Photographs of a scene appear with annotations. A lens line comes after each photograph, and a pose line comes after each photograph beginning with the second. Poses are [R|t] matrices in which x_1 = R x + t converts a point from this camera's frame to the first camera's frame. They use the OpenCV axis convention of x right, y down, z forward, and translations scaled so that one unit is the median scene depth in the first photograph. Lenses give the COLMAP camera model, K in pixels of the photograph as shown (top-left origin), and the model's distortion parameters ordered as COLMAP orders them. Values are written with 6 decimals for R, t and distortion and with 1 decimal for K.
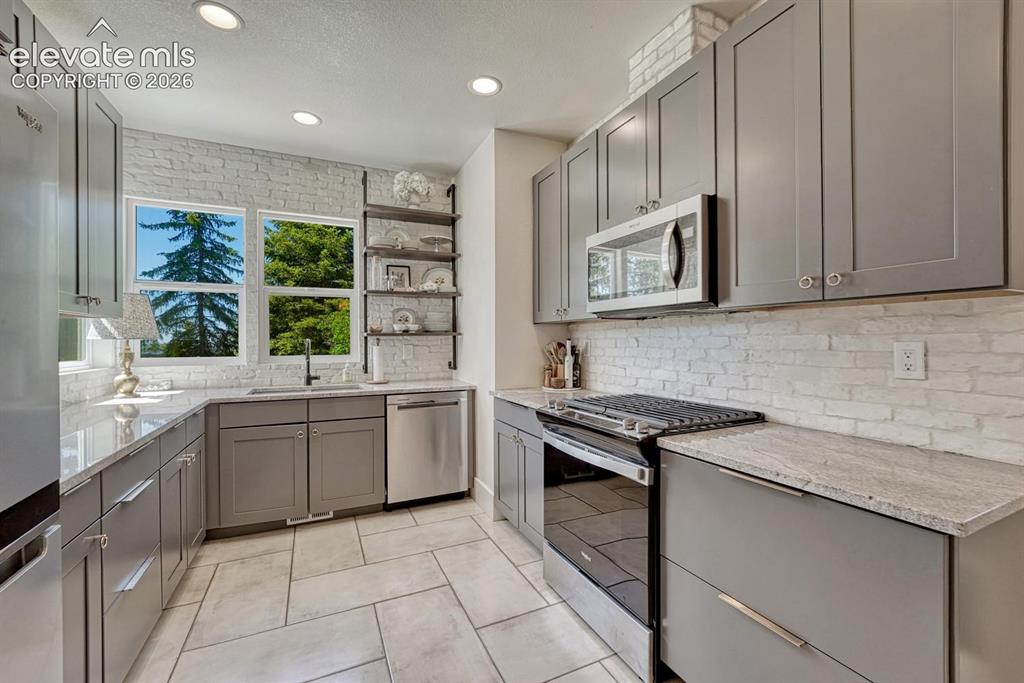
lens RADIAL K [[415.7, 0, 513.5], [0, 415.7, 341.9], [0, 0, 1]] dist [-0.011258, -0.000281]
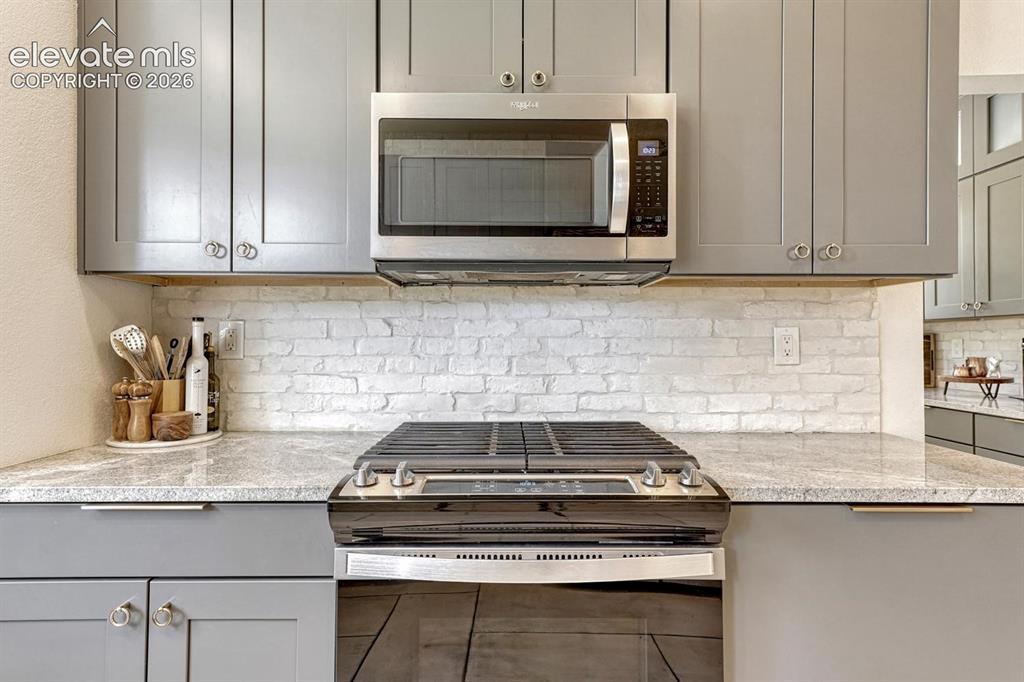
lens RADIAL K [[535.3, 0, 514.0], [0, 535.3, 336.7], [0, 0, 1]] dist [0.015906, -0.000602]
pose [[0.432722, 0.009225, 0.901480, -0.305057], [-0.000871, 0.999951, -0.009815, 0.022693], [-0.901527, 0.003462, 0.432709, 0.644576]]
